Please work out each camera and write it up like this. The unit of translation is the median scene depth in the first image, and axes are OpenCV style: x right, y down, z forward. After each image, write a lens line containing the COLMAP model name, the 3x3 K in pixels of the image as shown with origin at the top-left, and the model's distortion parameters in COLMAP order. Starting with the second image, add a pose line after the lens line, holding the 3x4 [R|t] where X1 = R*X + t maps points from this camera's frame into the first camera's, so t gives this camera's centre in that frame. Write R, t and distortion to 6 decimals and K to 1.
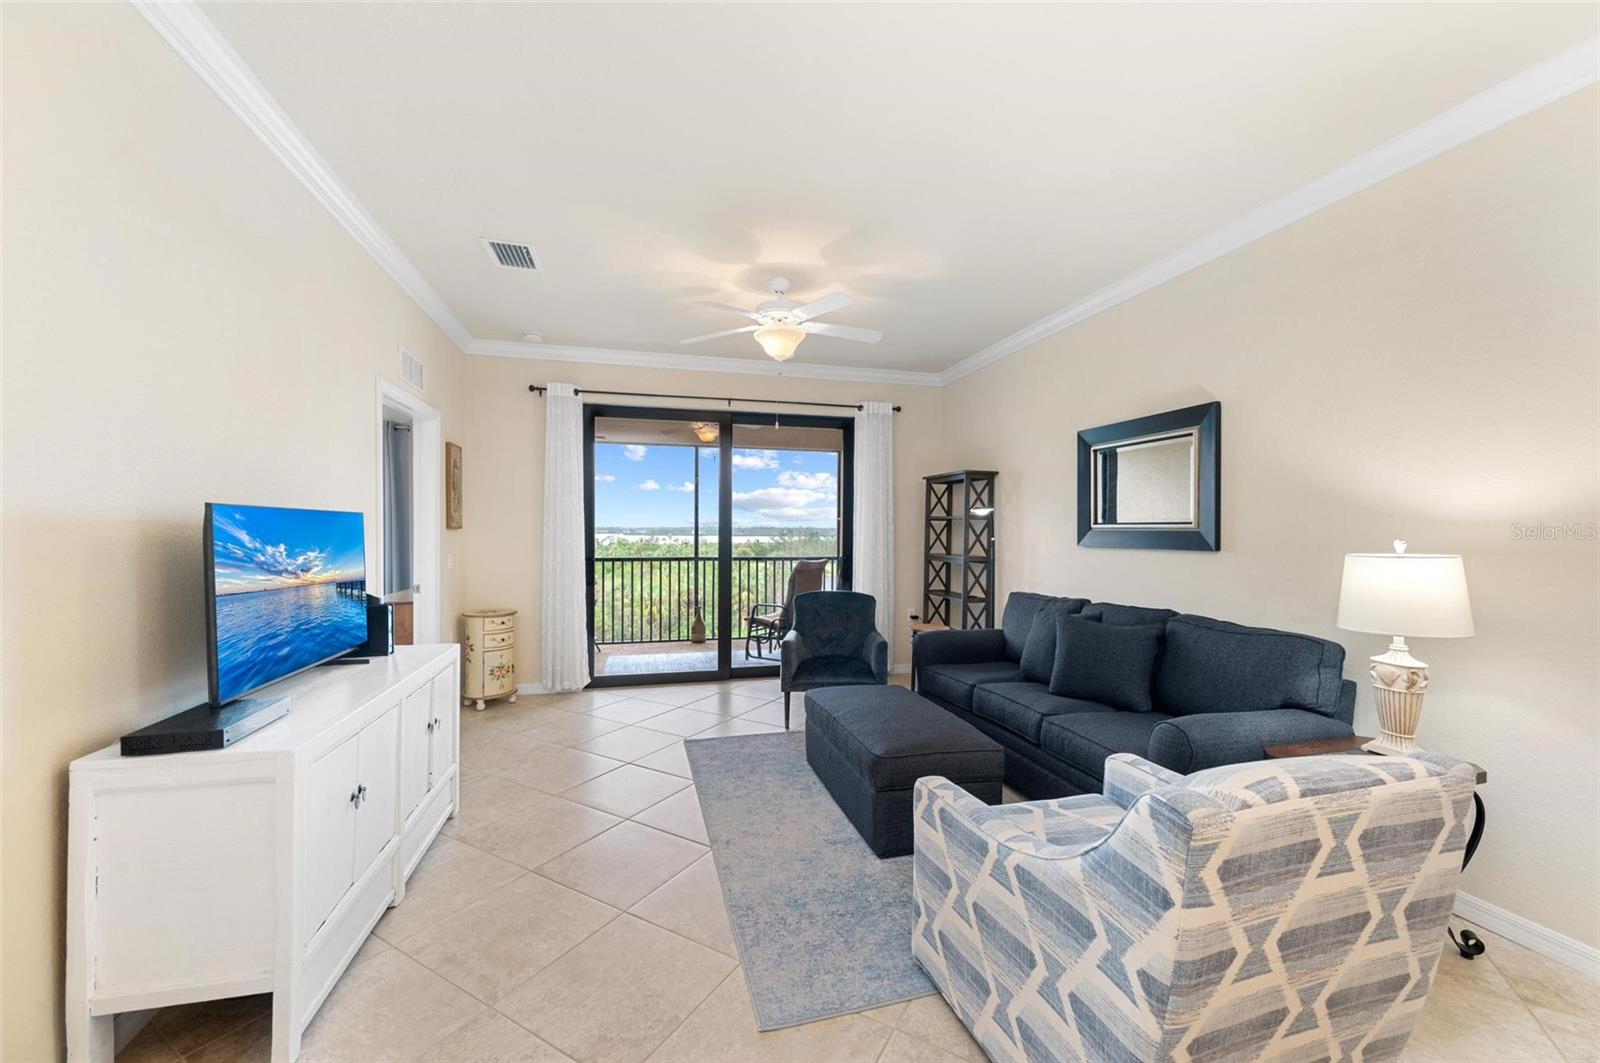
lens RADIAL K [[626.0, 0, 799.0], [0, 626.0, 530.4], [0, 0, 1]] dist [-0.000822, -0.000651]
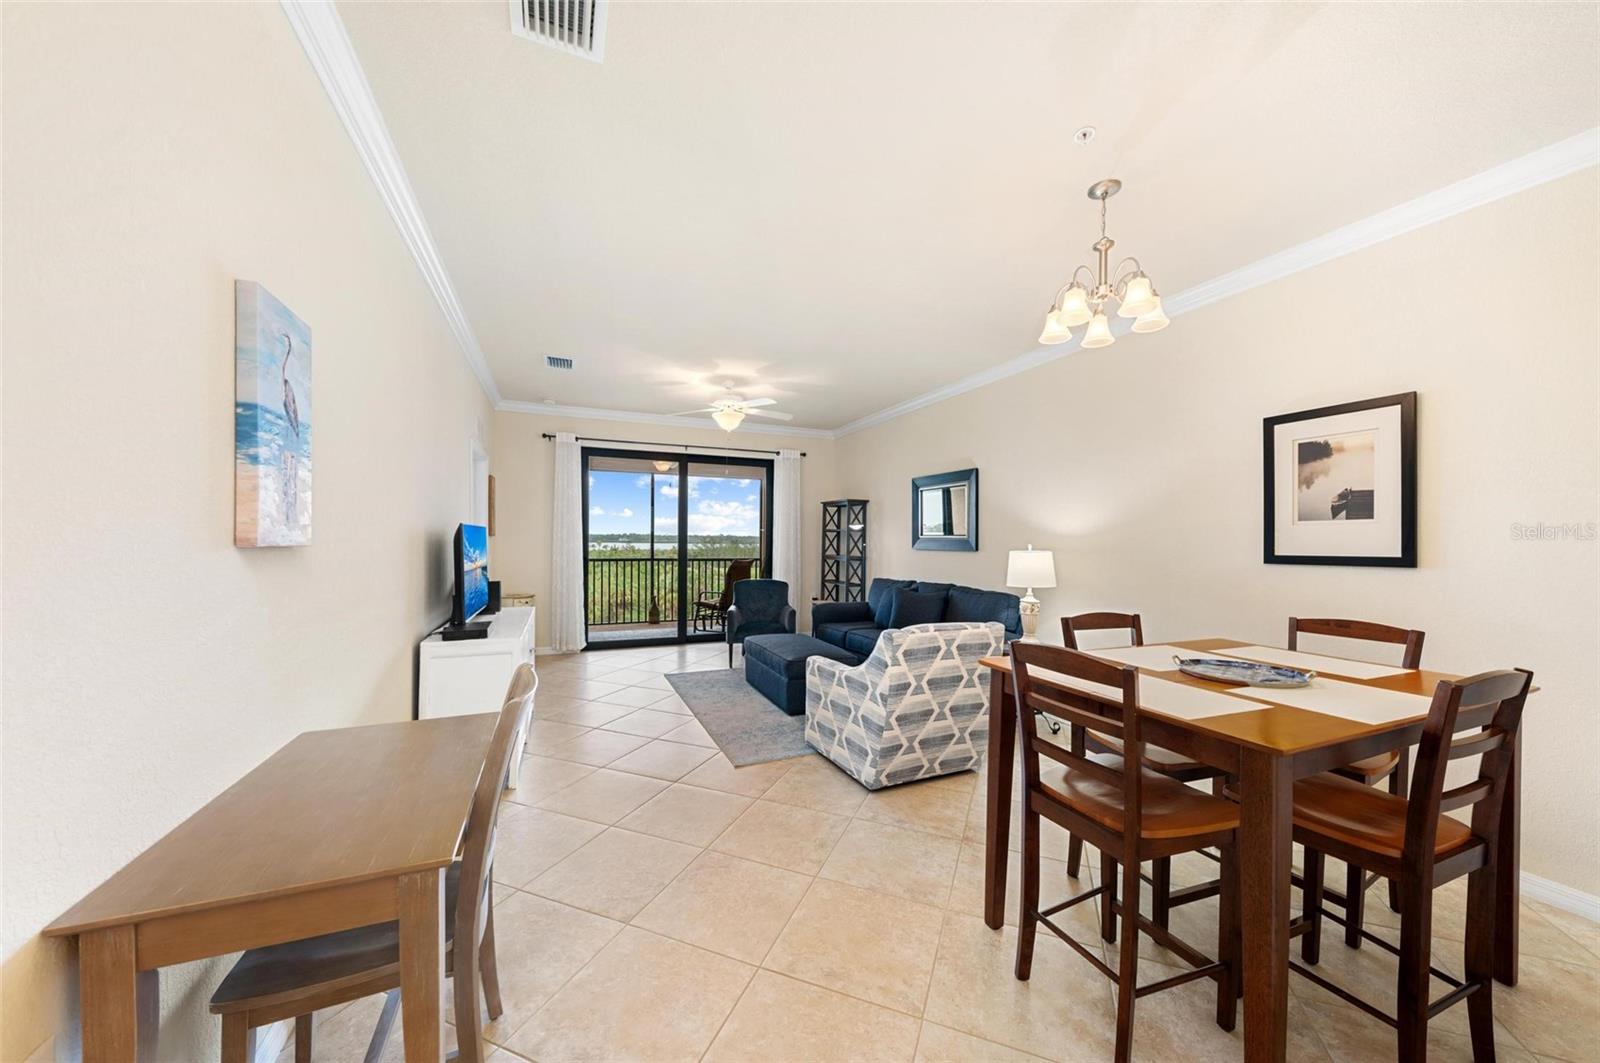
lens RADIAL K [[560.4, 0, 805.5], [0, 560.4, 543.7], [0, 0, 1]] dist [-0.001469, -0.000089]
pose [[0.988472, 0.003012, 0.151376, -0.039248], [-0.004413, 0.999950, 0.008922, 0.000132], [-0.151341, -0.009487, 0.988436, -0.321938]]
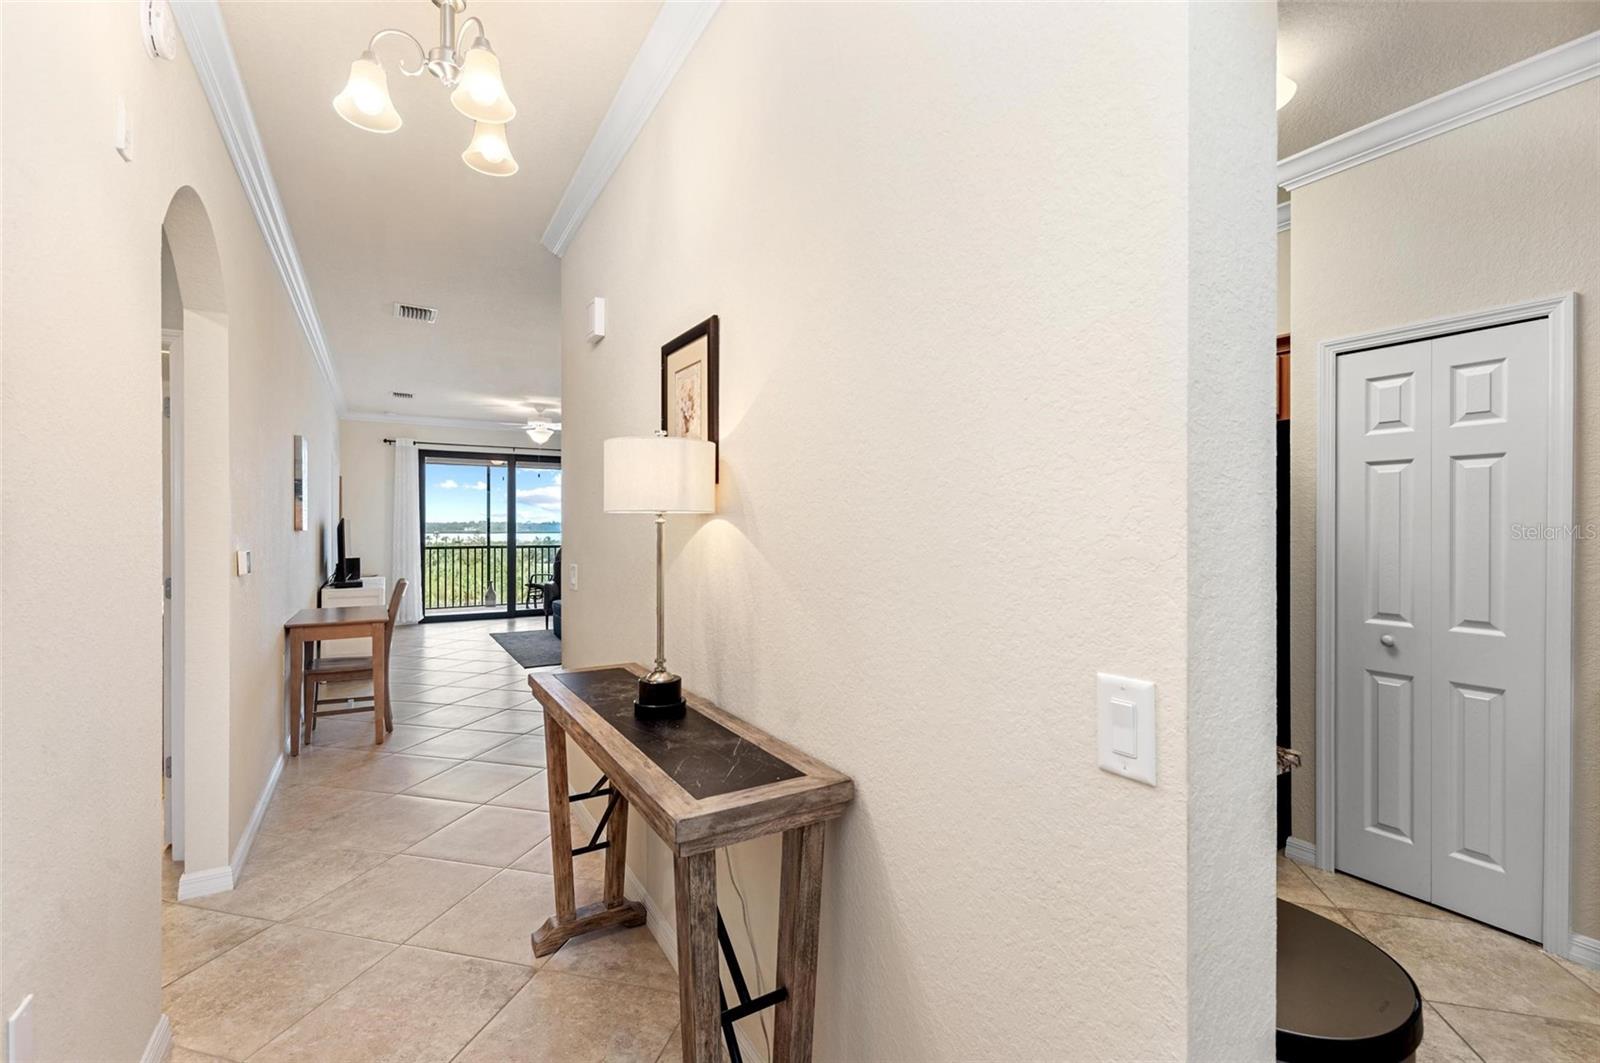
lens RADIAL K [[687.8, 0, 800.0], [0, 687.8, 531.5], [0, 0, 1]] dist [0.001759, 0.000193]
pose [[0.959813, -0.003539, 0.280617, 0.112841], [0.001585, 0.999973, 0.007188, 0.001943], [-0.280634, -0.006455, 0.959793, -1.045410]]
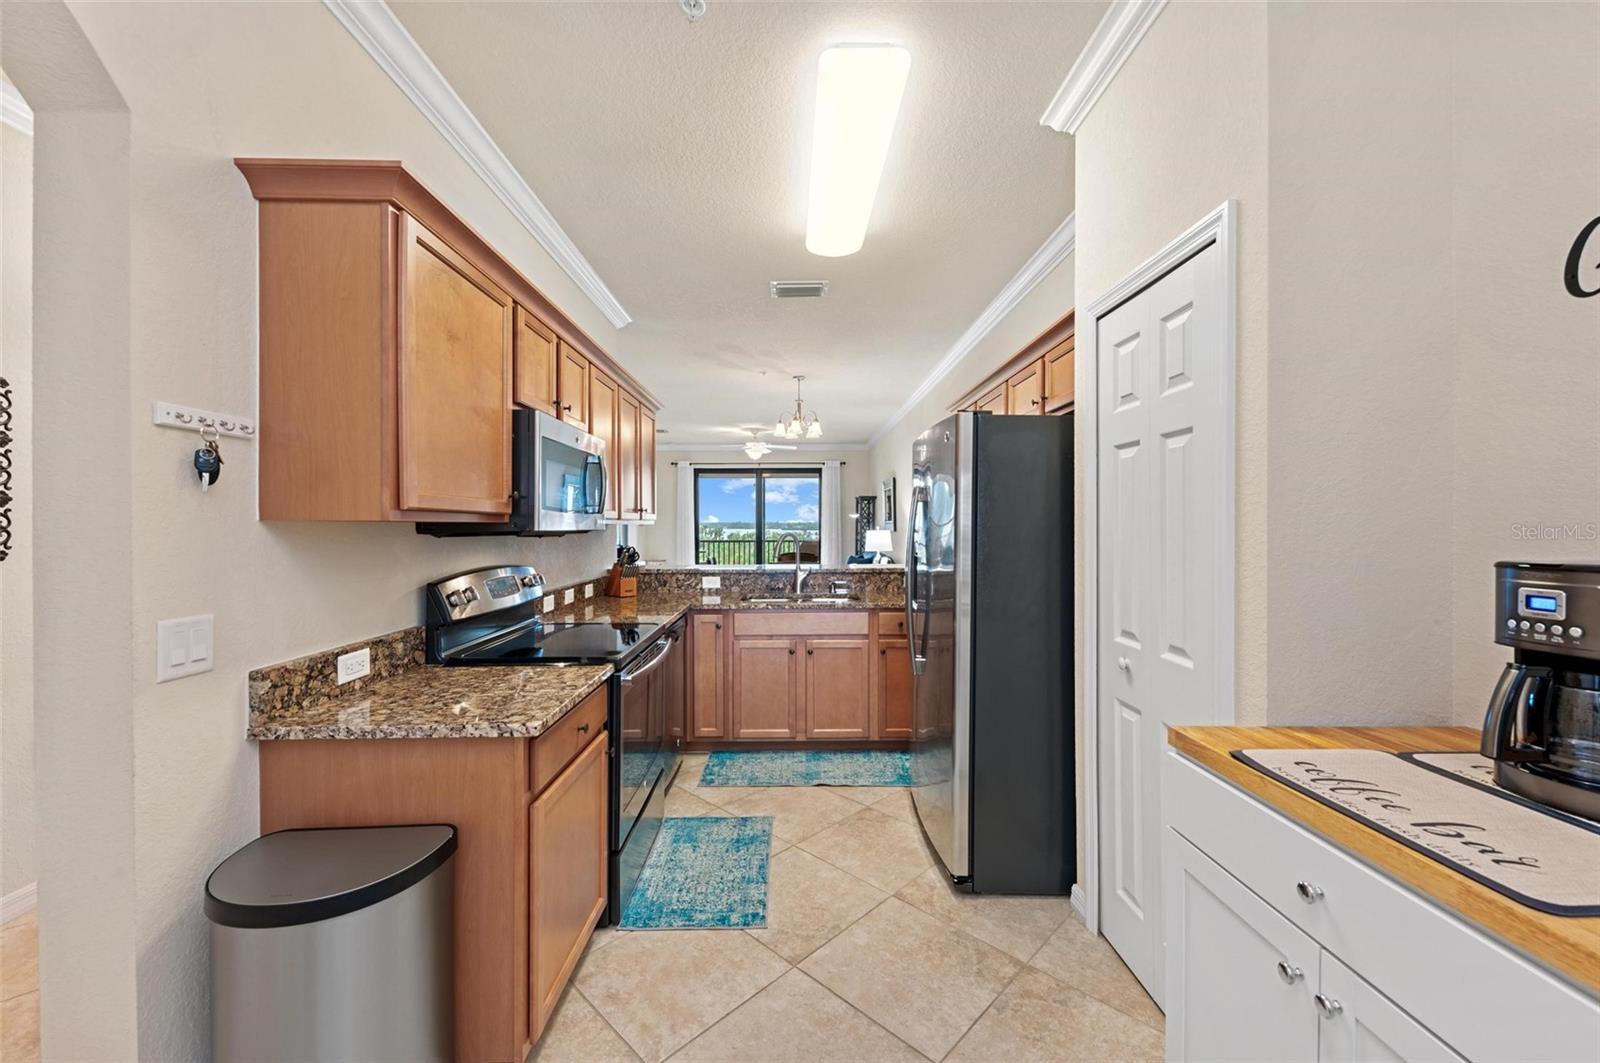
lens RADIAL K [[620.9, 0, 800.2], [0, 620.9, 525.5], [0, 0, 1]] dist [-0.000472, -0.000037]
pose [[0.970337, -0.004894, -0.241706, 0.573829], [0.005144, 0.999987, 0.000406, 0.002453], [0.241701, -0.001637, 0.970350, -1.088868]]
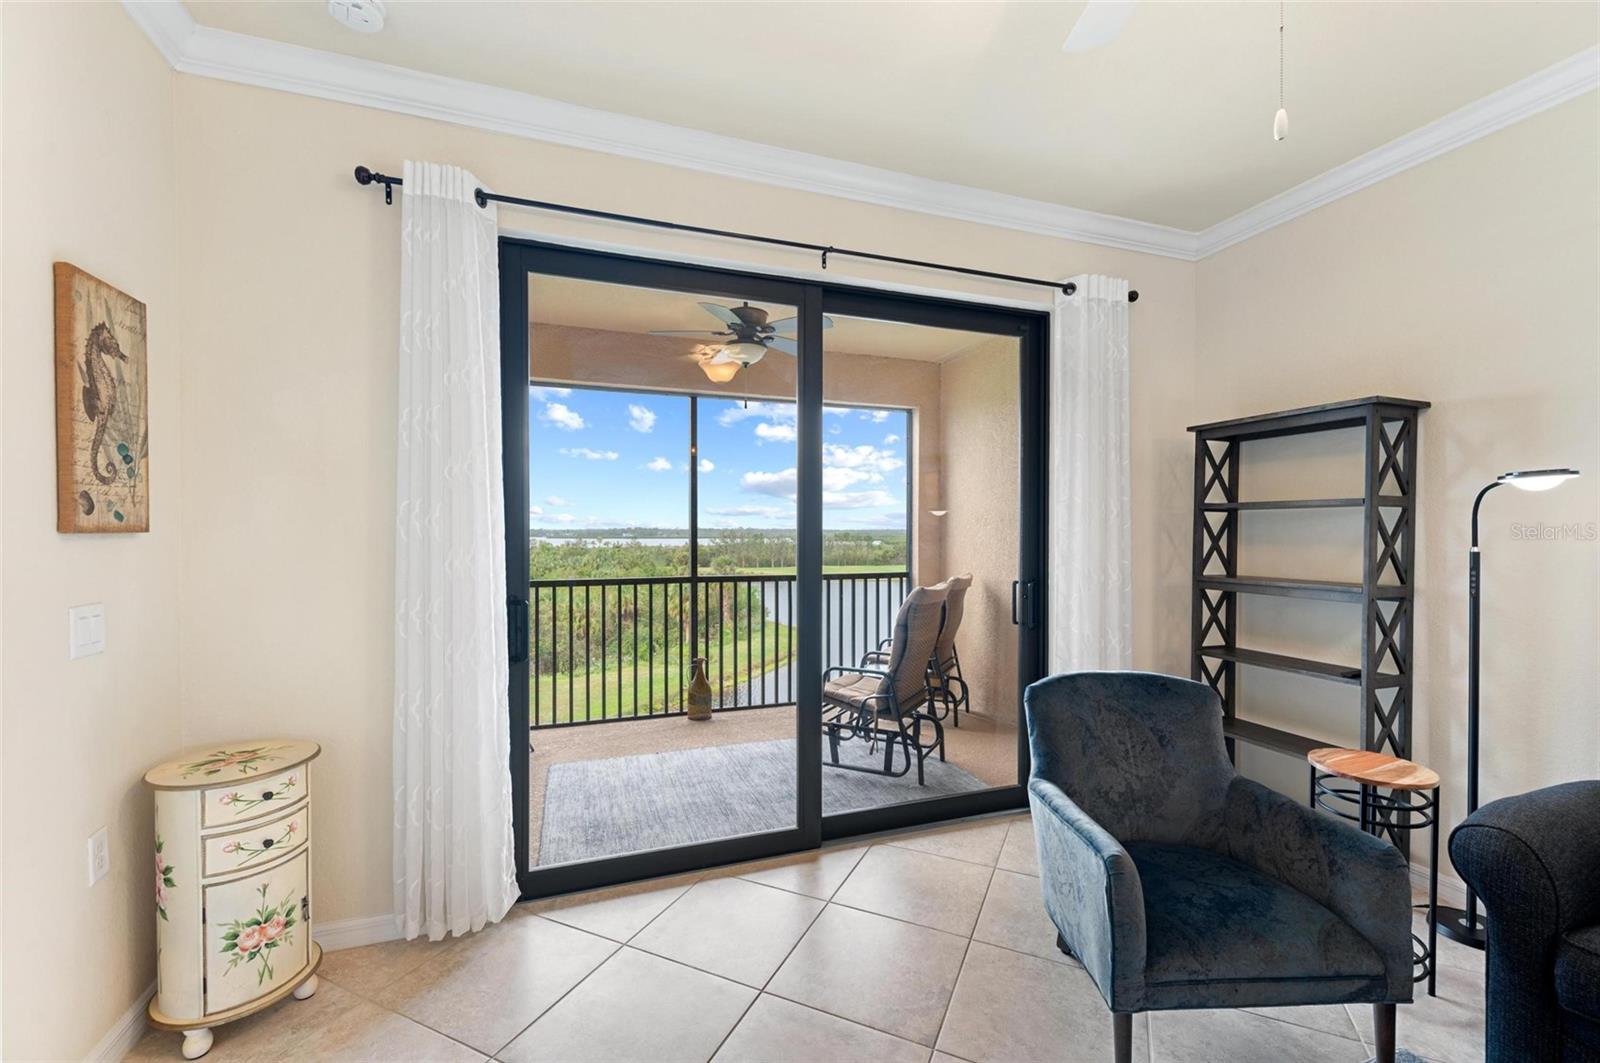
lens RADIAL K [[658.6, 0, 800.0], [0, 658.6, 531.5], [0, 0, 1]] dist [-0.001485, -0.000239]
pose [[0.995611, -0.005190, 0.093445, -0.190848], [0.005249, 0.999986, -0.000391, -0.000867], [-0.093441, 0.000879, 0.995624, 0.555028]]
